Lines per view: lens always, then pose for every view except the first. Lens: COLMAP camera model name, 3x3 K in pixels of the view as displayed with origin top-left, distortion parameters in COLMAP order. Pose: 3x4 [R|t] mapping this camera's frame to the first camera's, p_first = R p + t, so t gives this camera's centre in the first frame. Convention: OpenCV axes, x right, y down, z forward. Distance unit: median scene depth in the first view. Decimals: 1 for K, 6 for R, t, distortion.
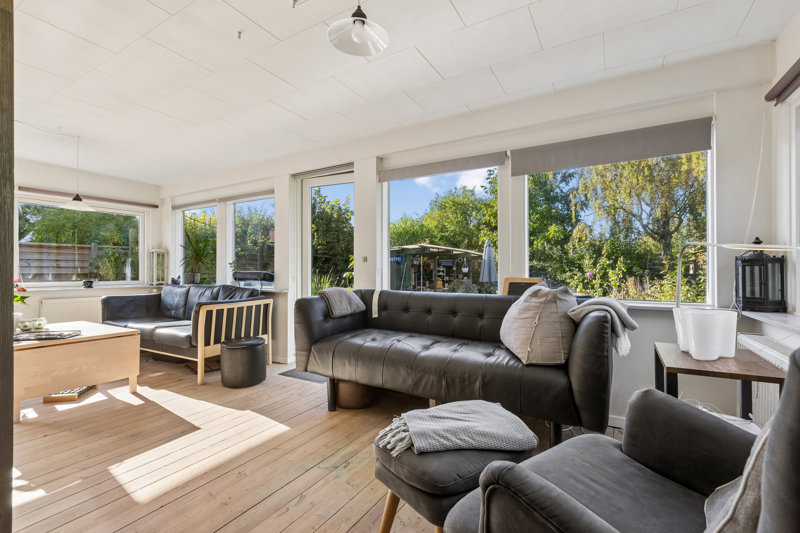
lens RADIAL K [[362.1, 0, 400.0], [0, 362.1, 266.5], [0, 0, 1]] dist [0.016651, 0.000100]
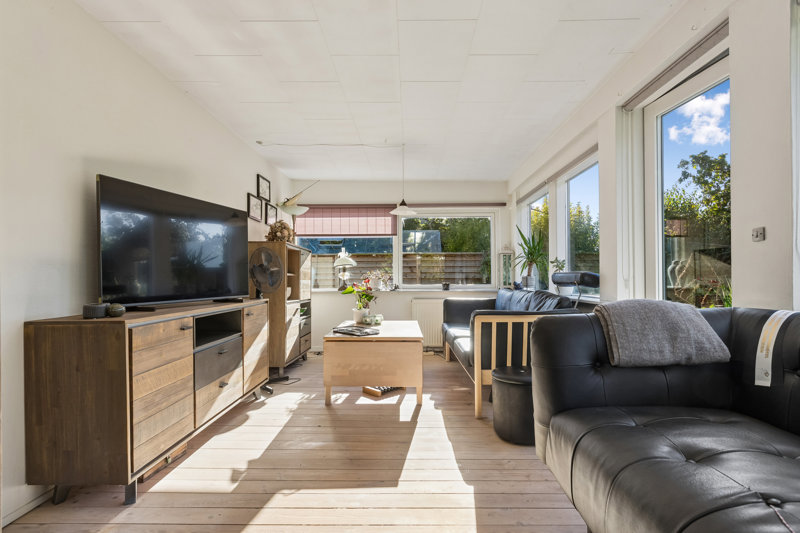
lens RADIAL K [[390.0, 0, 400.5], [0, 390.0, 277.2], [0, 0, 1]] dist [-0.002466, -0.000013]
pose [[0.497067, -0.003563, -0.867705, 0.091969], [0.011898, 0.999926, 0.002709, 0.023661], [0.867631, -0.011671, 0.497072, 0.477717]]
